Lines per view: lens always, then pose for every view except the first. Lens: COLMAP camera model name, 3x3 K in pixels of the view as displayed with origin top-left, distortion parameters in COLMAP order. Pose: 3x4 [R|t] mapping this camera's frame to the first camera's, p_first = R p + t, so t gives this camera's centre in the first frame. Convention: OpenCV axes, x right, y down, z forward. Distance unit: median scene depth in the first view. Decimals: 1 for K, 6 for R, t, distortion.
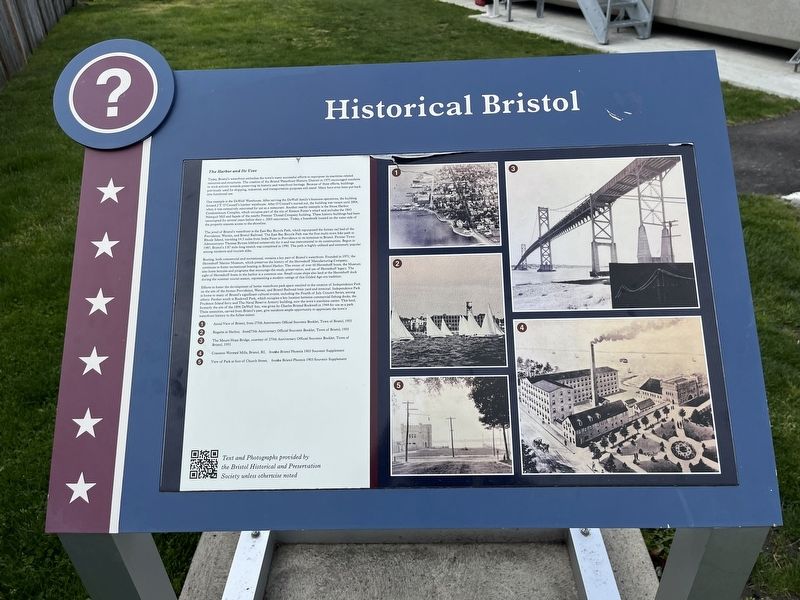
lens RADIAL K [[608.2, 0, 404.4], [0, 608.2, 297.0], [0, 0, 1]] dist [0.033592, -0.010875]
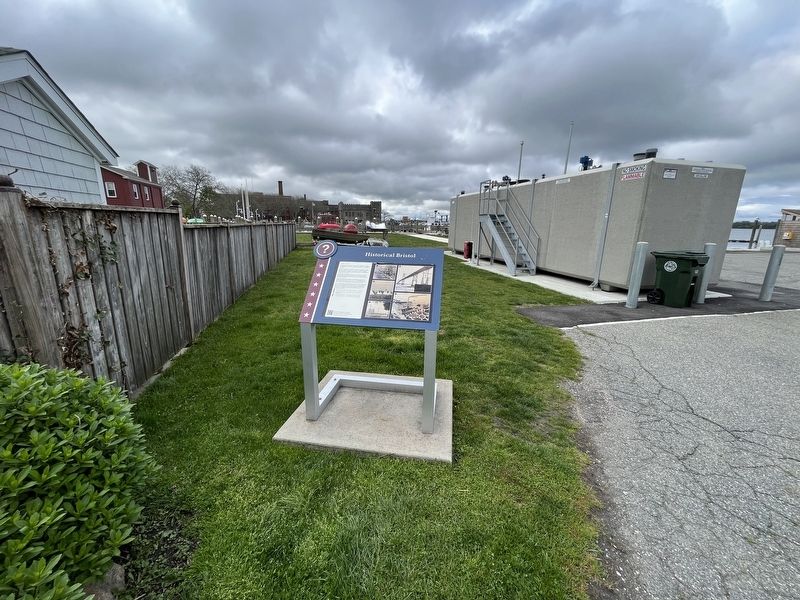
lens RADIAL K [[323.9, 0, 396.5], [0, 323.9, 300.7], [0, 0, 1]] dist [-0.000730, 0.000015]
pose [[0.987730, 0.084964, -0.131039, 0.533336], [-0.121433, 0.945443, -0.302312, 0.874559], [0.098204, 0.314515, 0.944159, -1.440345]]
